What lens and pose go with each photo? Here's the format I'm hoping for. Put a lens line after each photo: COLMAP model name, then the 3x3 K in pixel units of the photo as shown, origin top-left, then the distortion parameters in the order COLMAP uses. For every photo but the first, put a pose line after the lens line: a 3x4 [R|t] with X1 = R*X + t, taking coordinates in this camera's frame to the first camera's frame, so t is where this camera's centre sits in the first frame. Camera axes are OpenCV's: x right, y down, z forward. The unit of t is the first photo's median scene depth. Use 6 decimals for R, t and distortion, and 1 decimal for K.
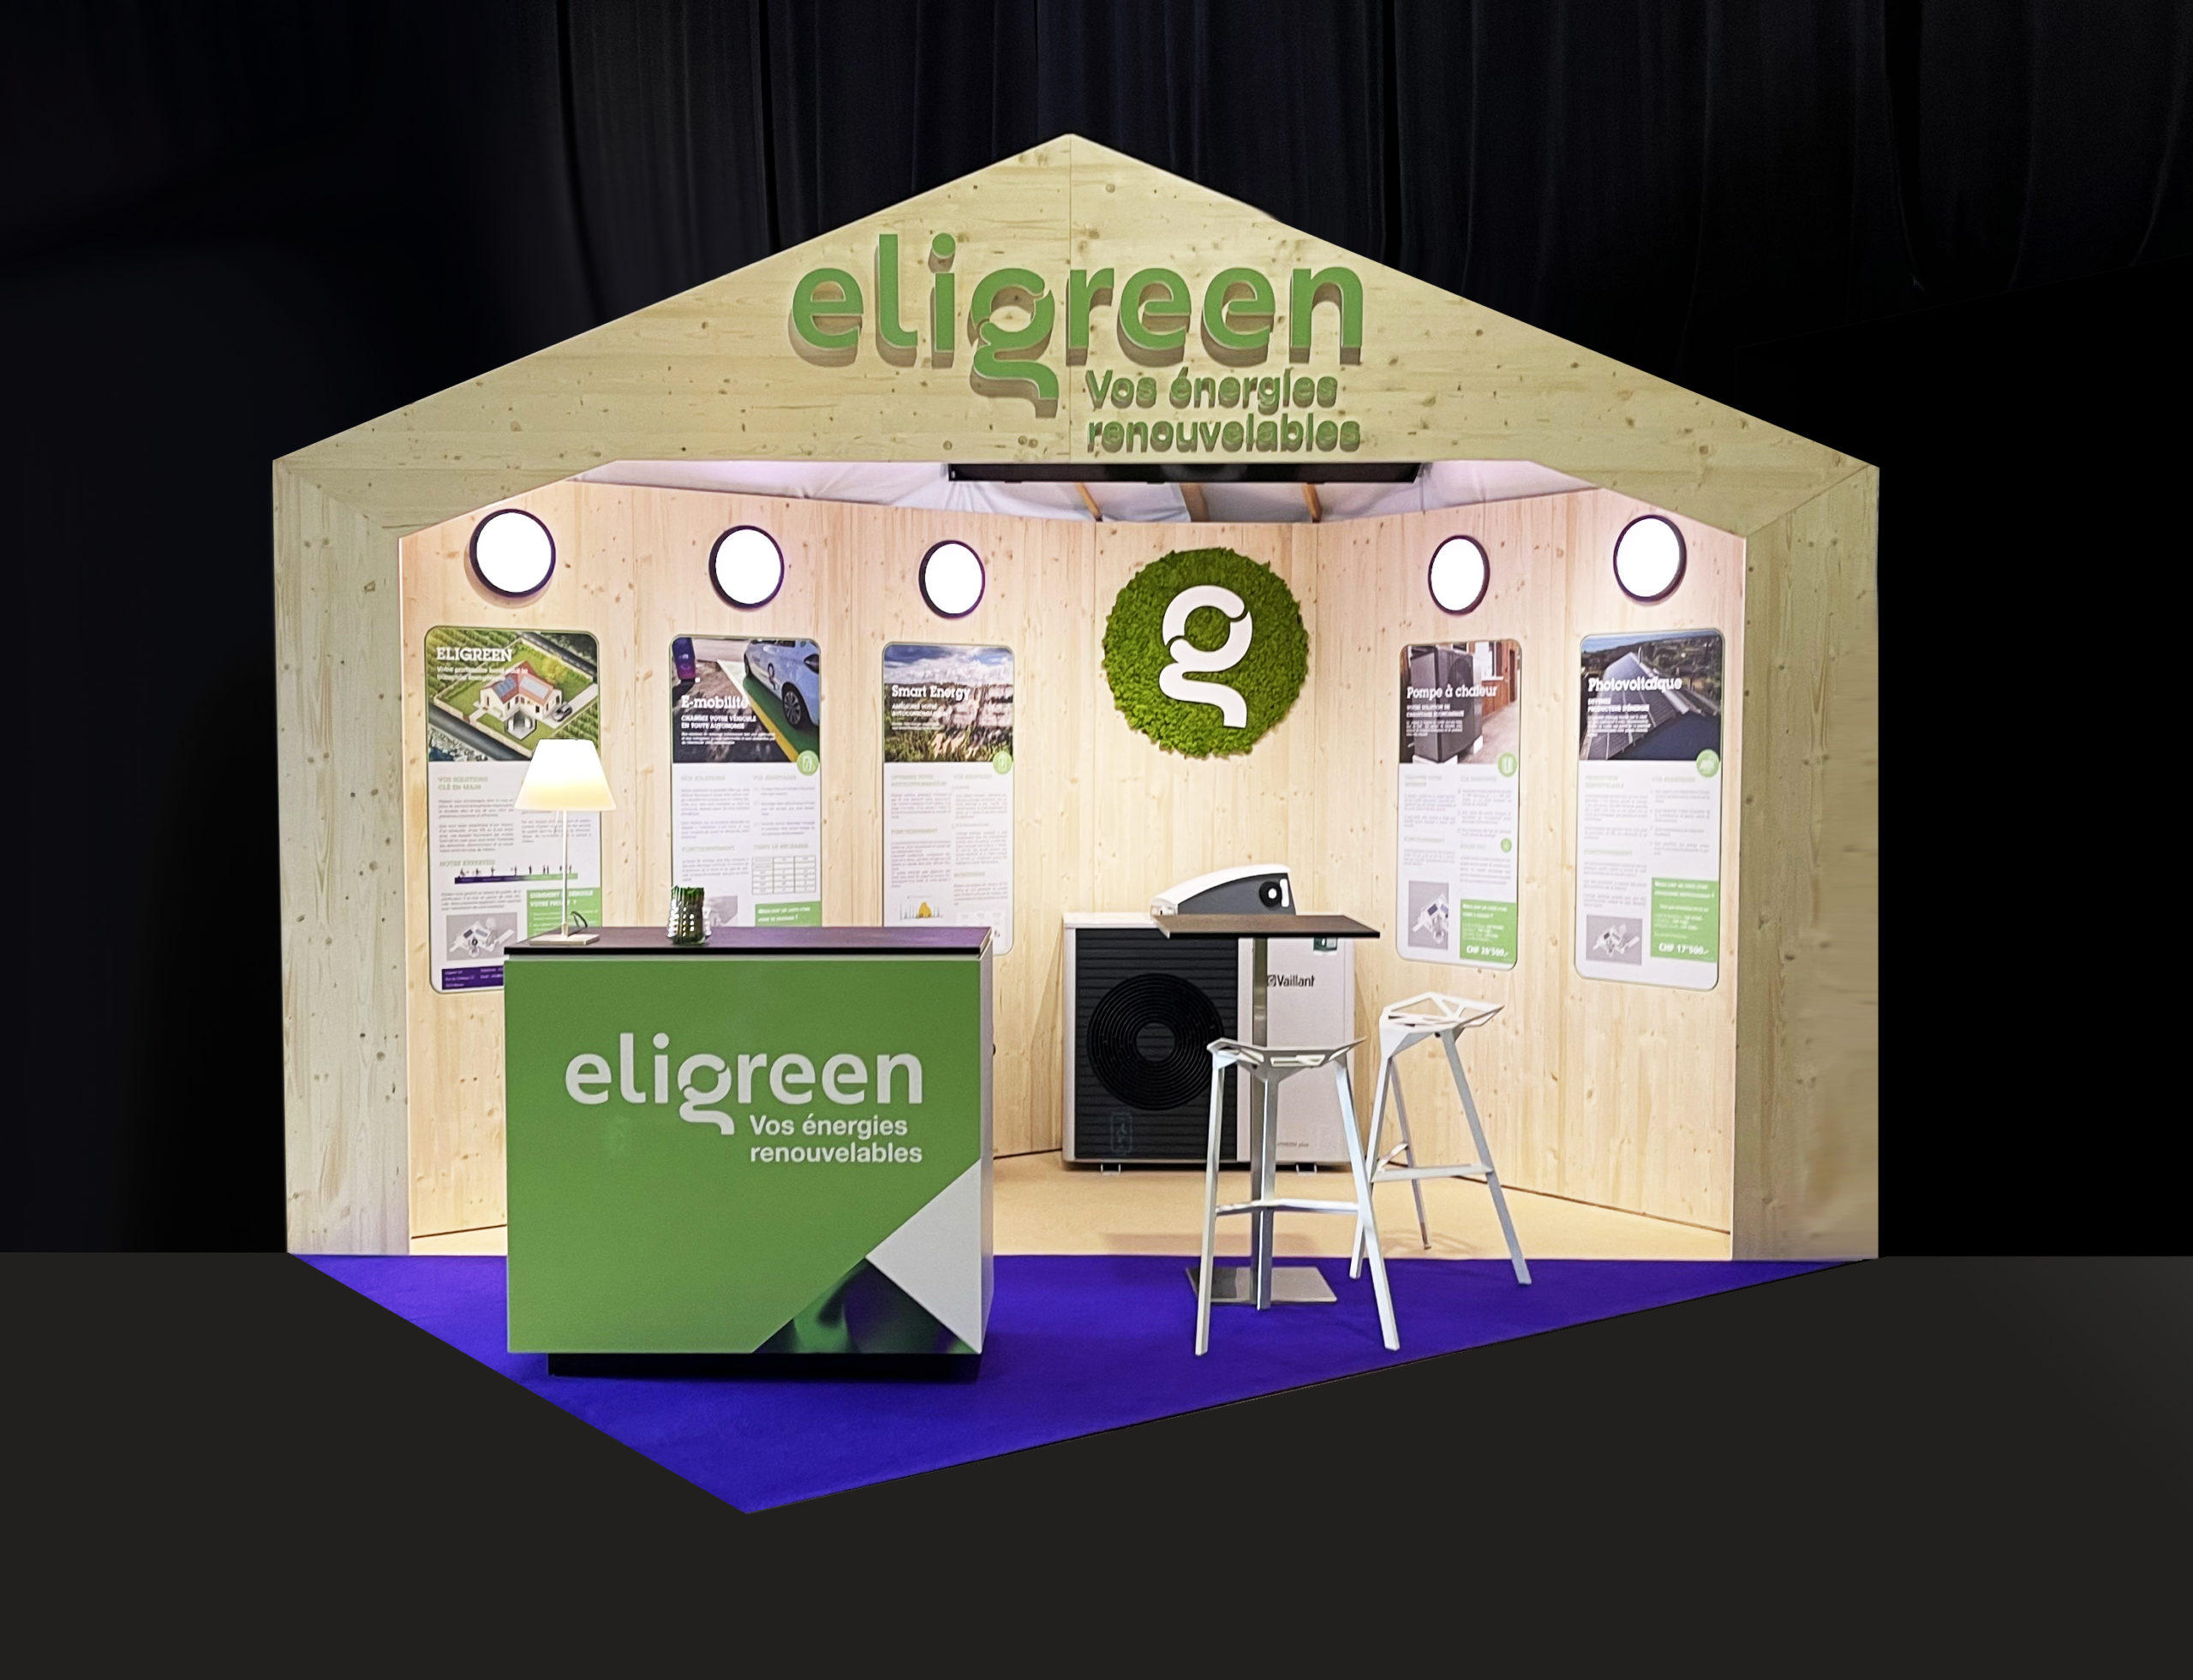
lens RADIAL K [[2140.9, 0, 1093.3], [0, 2140.9, 879.8], [0, 0, 1]] dist [-0.011401, -0.009948]
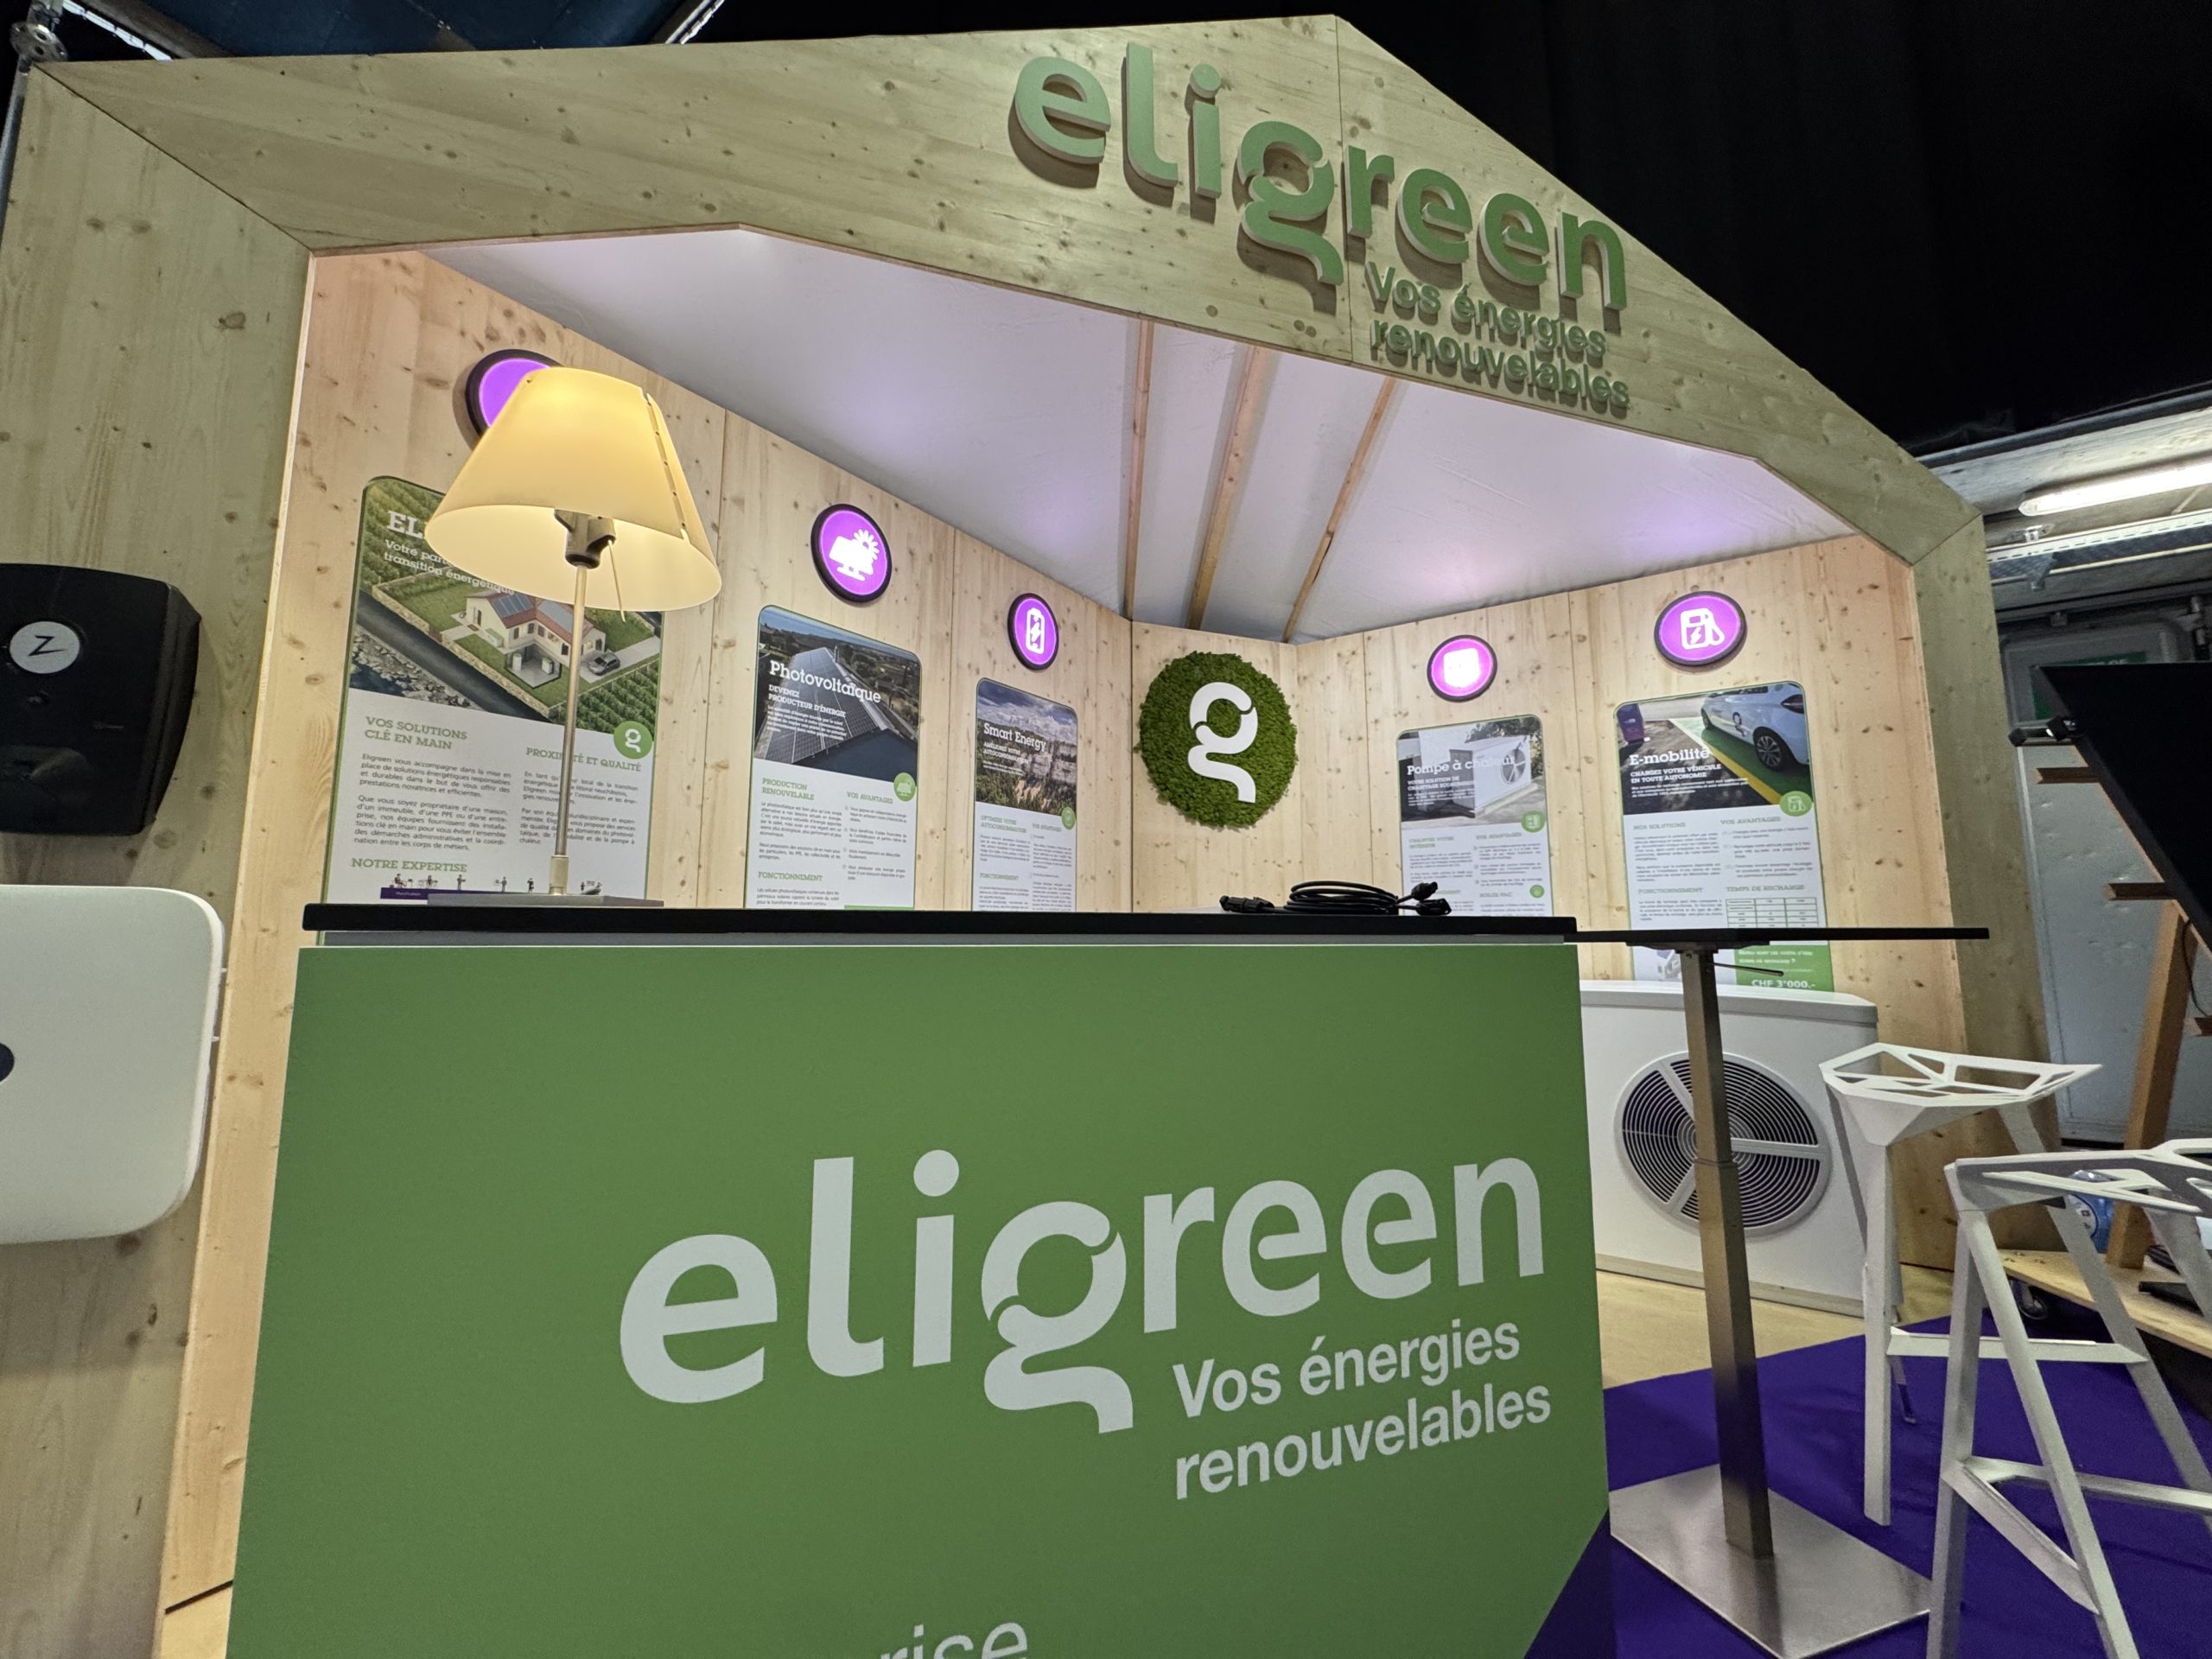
lens RADIAL K [[890.5, 0, 1117.0], [0, 890.5, 826.5], [0, 0, 1]] dist [-0.002652, -0.000022]
pose [[0.948972, 0.032337, 0.313699, -0.161905], [0.025138, 0.983807, -0.177458, 0.027275], [-0.314358, 0.176288, 0.932792, 0.621035]]
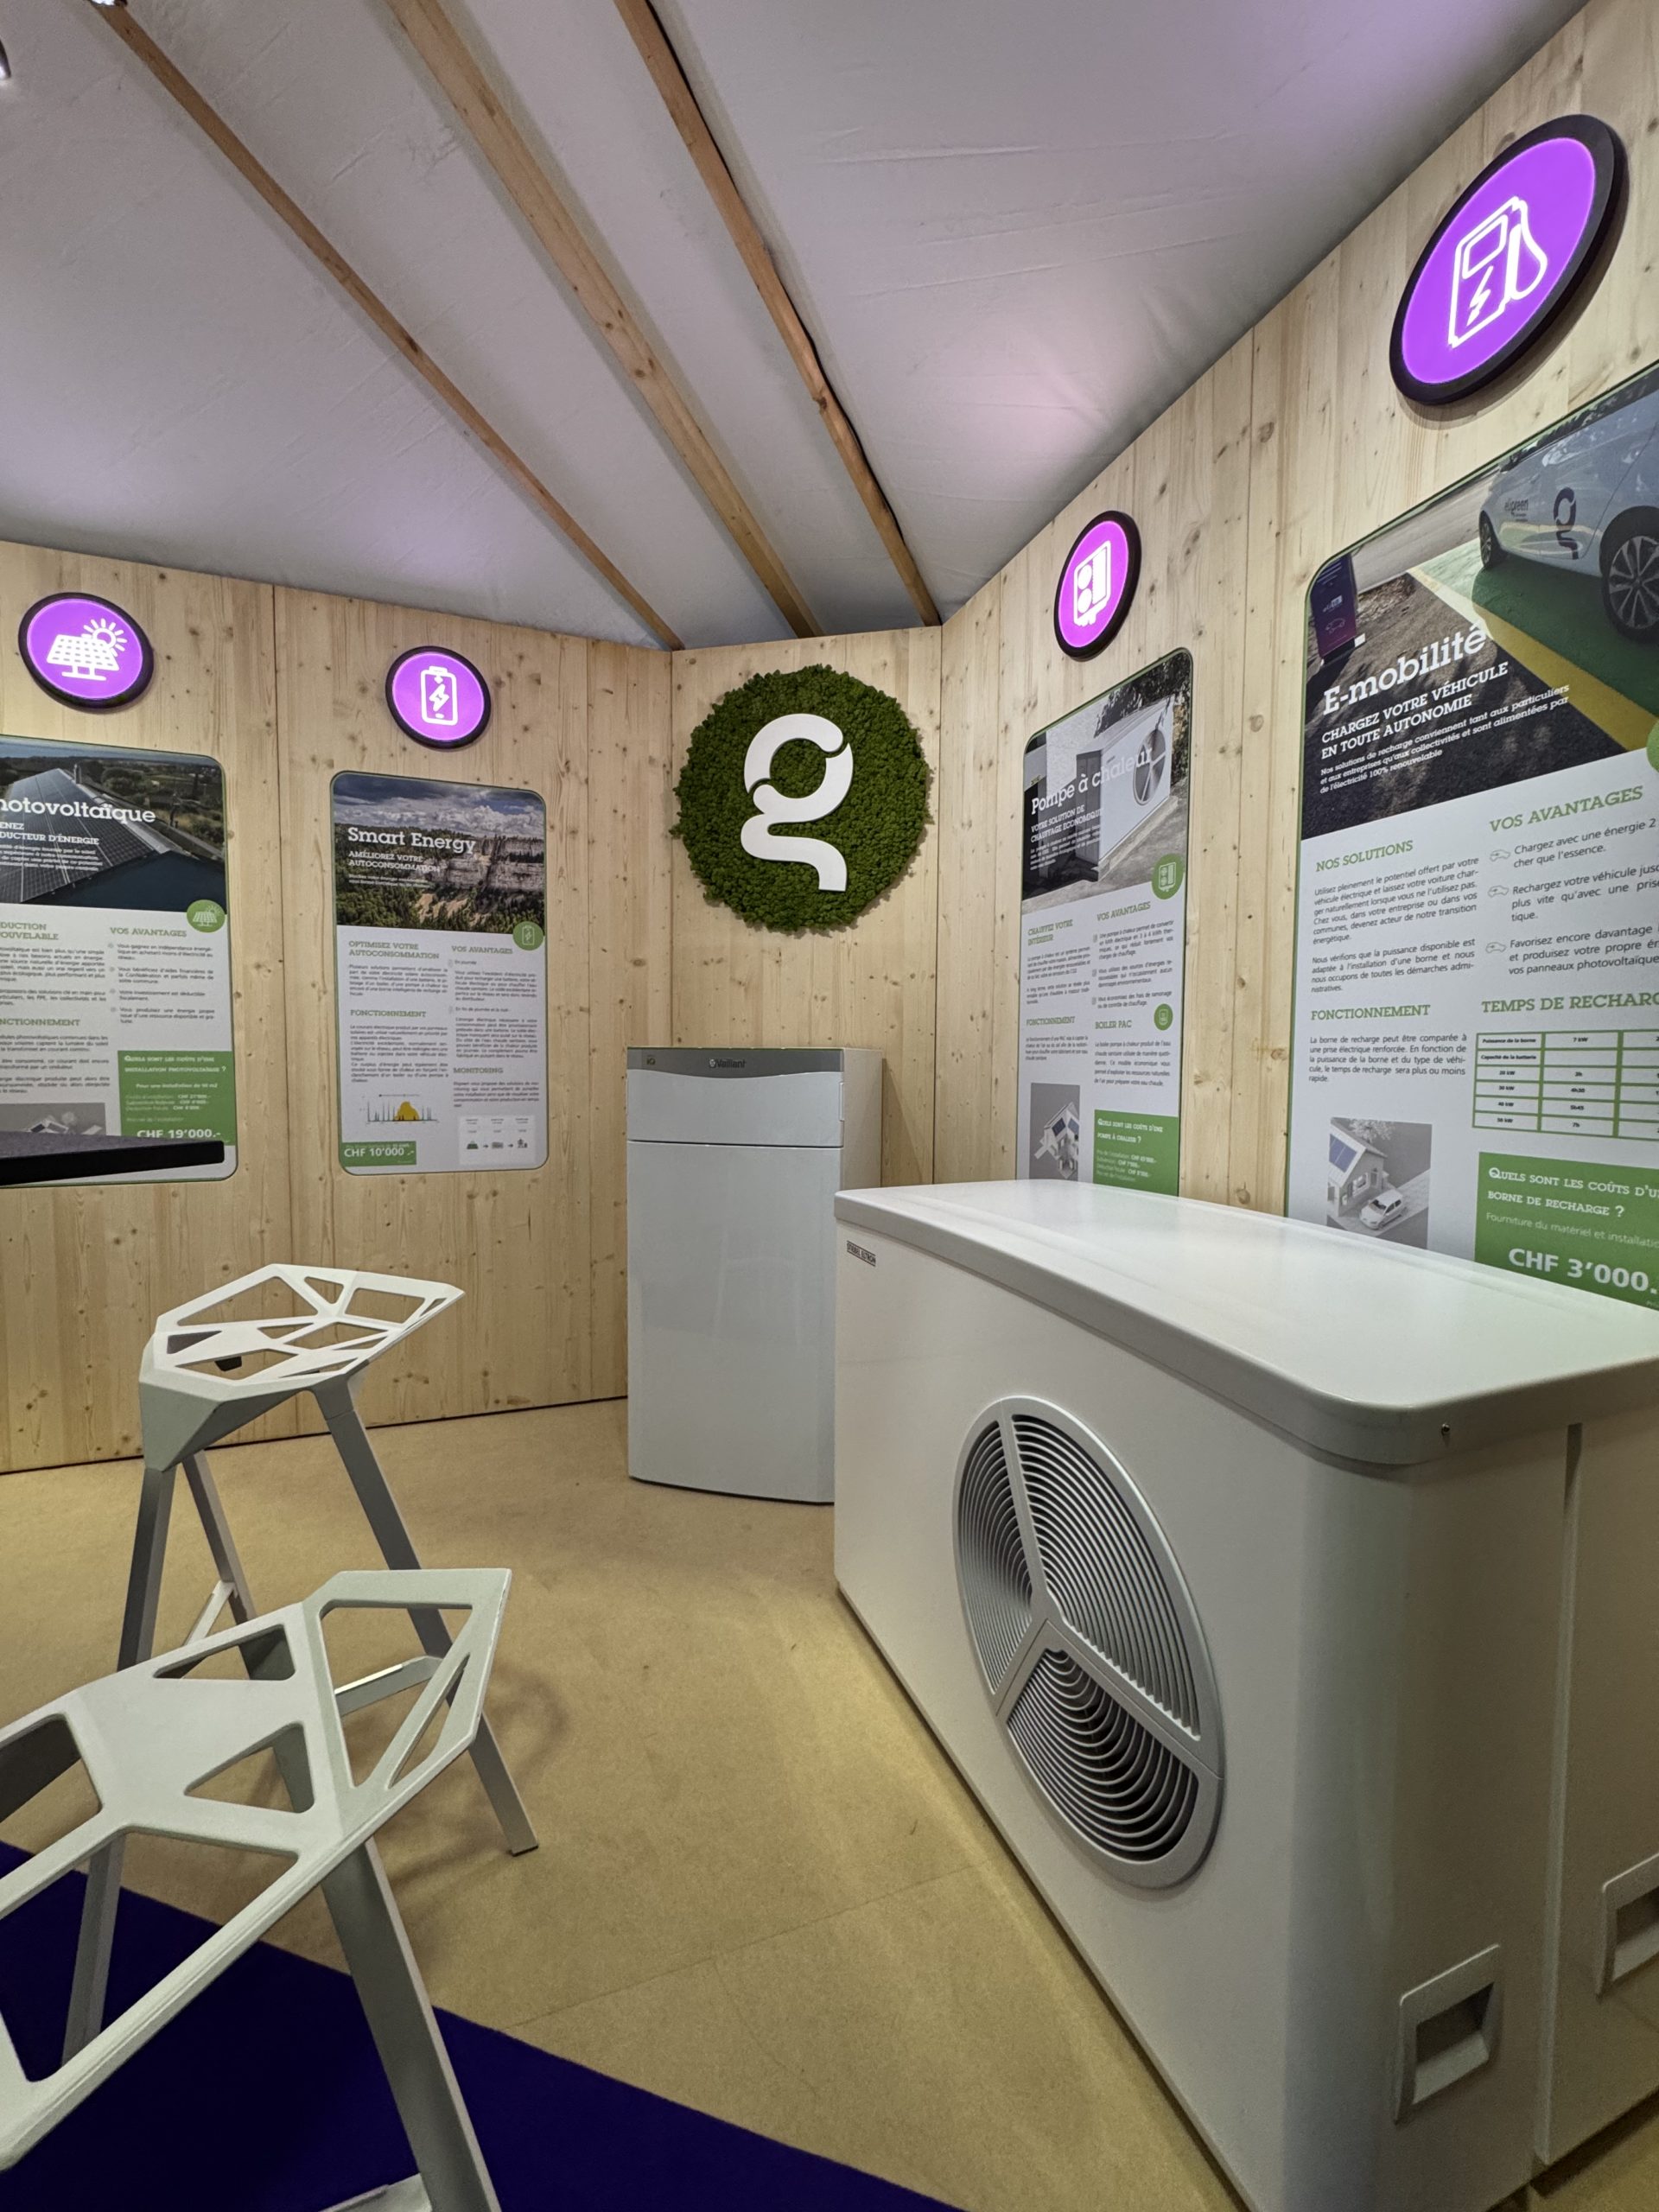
lens RADIAL K [[893.6, 0, 824.8], [0, 893.6, 1108.1], [0, 0, 1]] dist [-0.002059, -0.000170]
pose [[0.956992, 0.020254, -0.289407, 0.174131], [-0.022325, 0.999743, -0.003858, 0.010680], [0.289255, 0.010153, 0.957198, 0.739062]]
